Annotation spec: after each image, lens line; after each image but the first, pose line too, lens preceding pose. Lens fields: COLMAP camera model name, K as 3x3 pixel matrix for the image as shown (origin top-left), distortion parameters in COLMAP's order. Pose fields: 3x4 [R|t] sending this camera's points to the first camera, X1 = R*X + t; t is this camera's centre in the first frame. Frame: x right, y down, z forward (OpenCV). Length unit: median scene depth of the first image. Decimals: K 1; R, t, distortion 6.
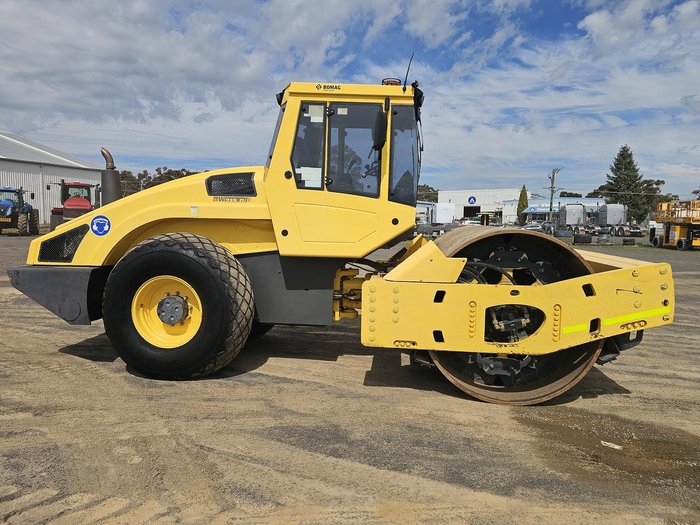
lens RADIAL K [[463.6, 0, 341.5], [0, 463.6, 265.3], [0, 0, 1]] dist [0.060299, -0.048035]
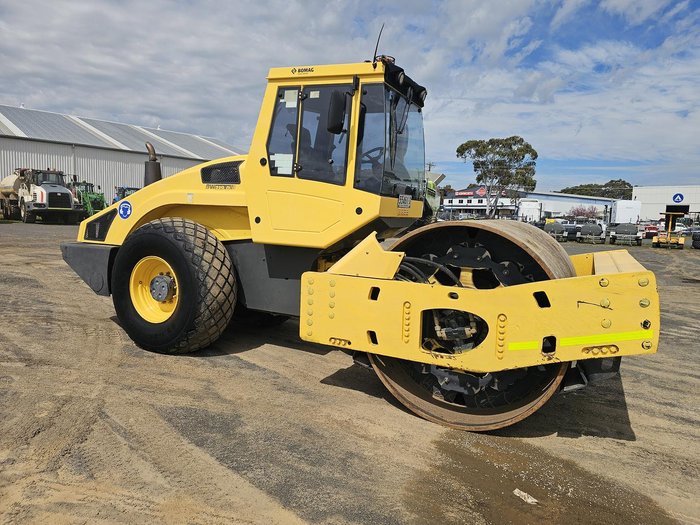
lens RADIAL K [[462.0, 0, 350.0], [0, 462.0, 262.5], [0, 0, 1]] dist [0.044114, -0.029437]
pose [[0.941273, 0.055661, -0.333028, 0.404653], [-0.055101, 0.998419, 0.011134, -0.000336], [0.333121, 0.007870, 0.942851, 0.125693]]
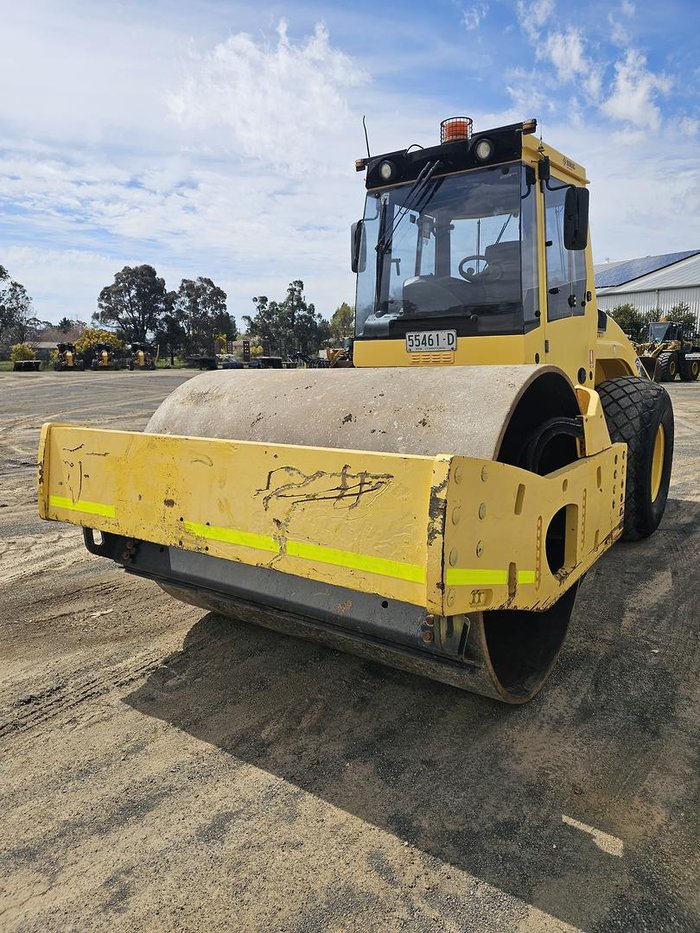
lens RADIAL K [[640.1, 0, 341.0], [0, 640.1, 405.0], [0, 0, 1]] dist [-0.101075, 0.071517]
pose [[-0.484910, 0.034635, -0.873878, 1.034098], [-0.099014, 0.990617, 0.094204, -0.105676], [0.868941, 0.132206, -0.476930, 1.437900]]
